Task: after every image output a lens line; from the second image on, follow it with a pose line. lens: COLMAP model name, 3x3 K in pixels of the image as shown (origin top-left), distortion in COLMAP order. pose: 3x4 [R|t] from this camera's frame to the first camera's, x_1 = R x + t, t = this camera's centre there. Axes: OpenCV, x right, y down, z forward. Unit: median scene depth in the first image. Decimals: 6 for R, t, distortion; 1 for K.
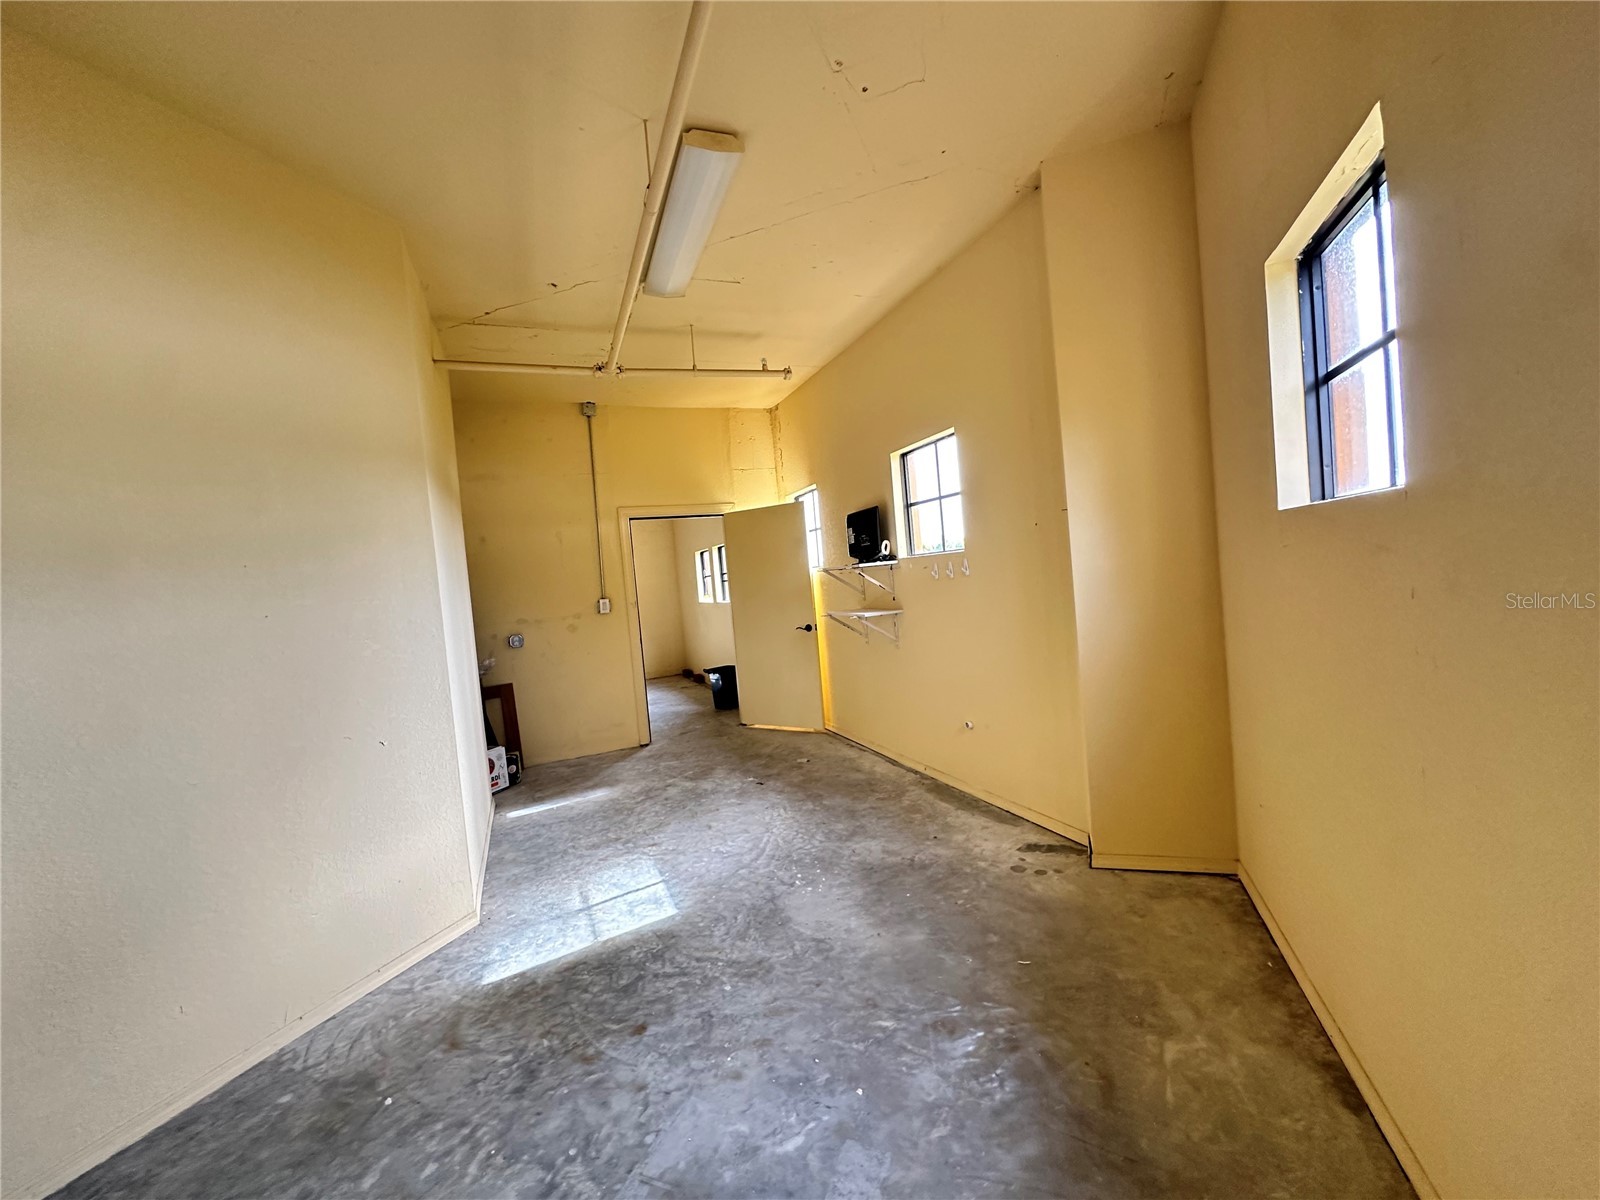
lens RADIAL K [[639.8, 0, 800.2], [0, 639.8, 601.3], [0, 0, 1]] dist [-0.002120, 0.000256]
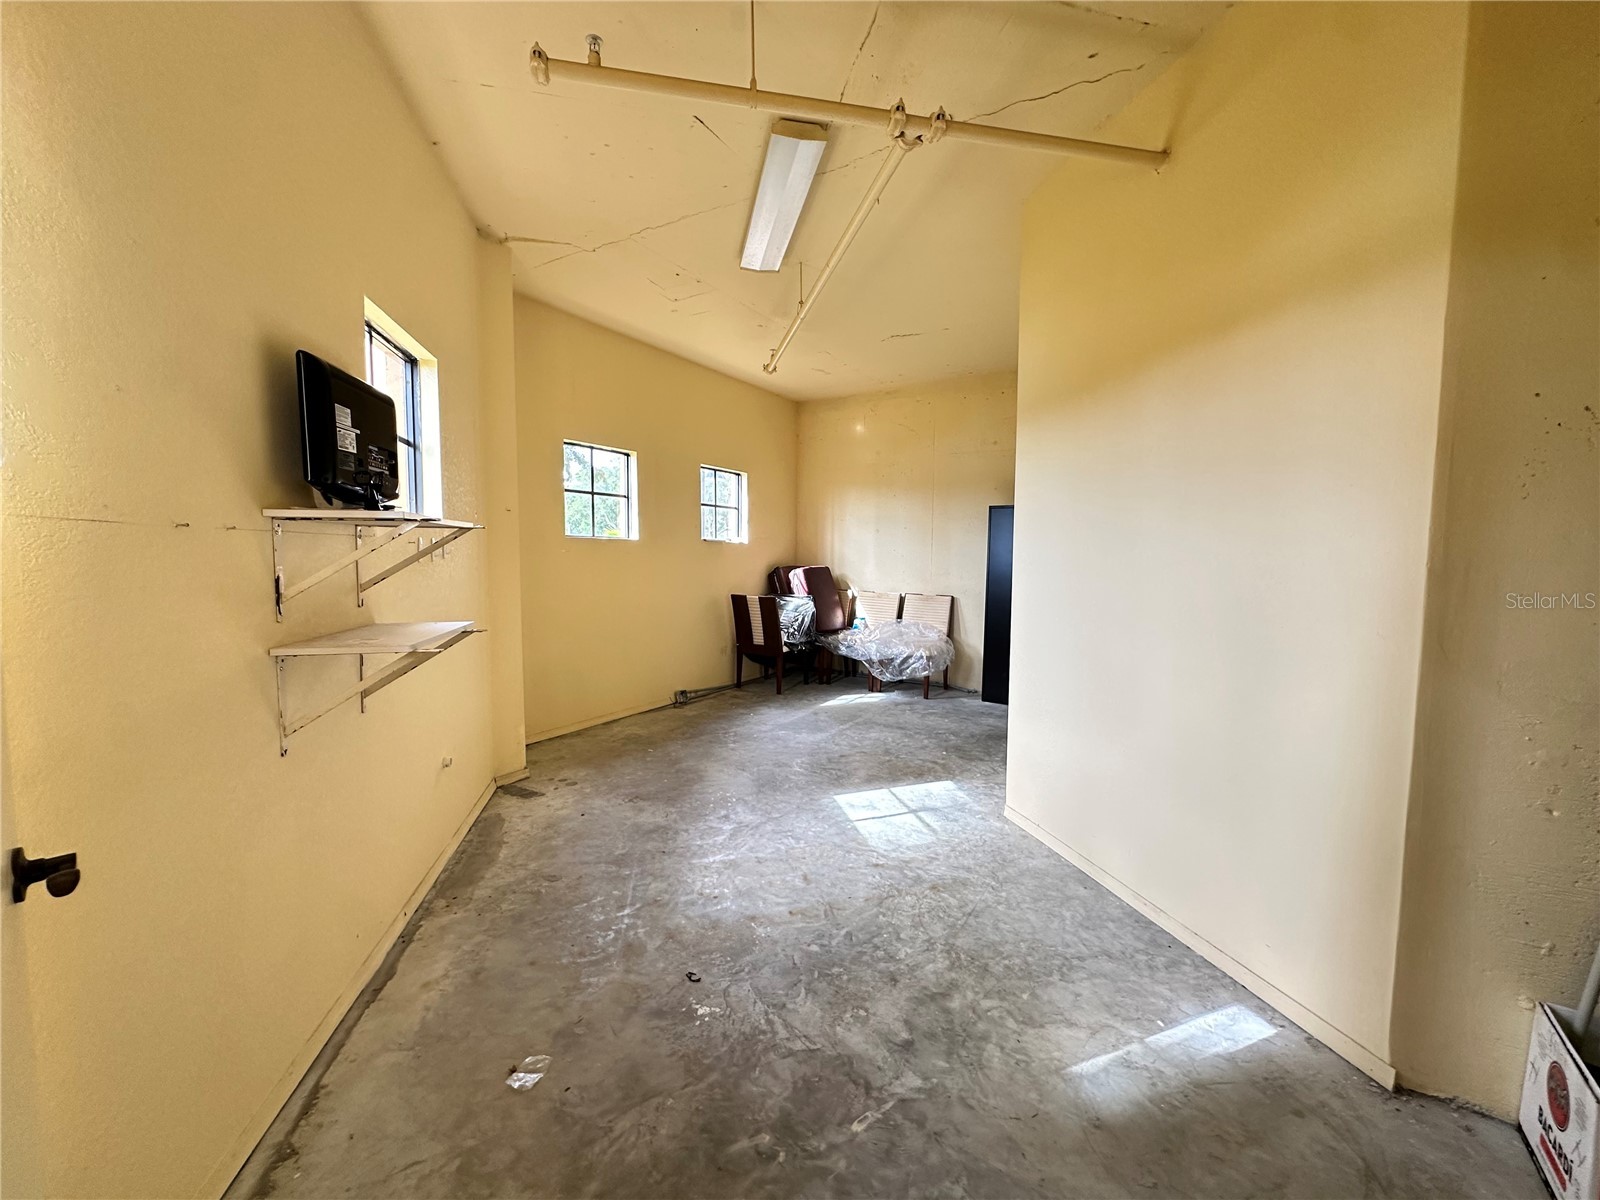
lens RADIAL K [[639.8, 0, 801.5], [0, 639.8, 602.3], [0, 0, 1]] dist [-0.002120, 0.000256]
pose [[-0.983281, 0.073850, 0.166450, -0.321277], [0.091361, 0.990772, 0.100118, -0.029739], [-0.157520, 0.113652, -0.980954, 1.918380]]
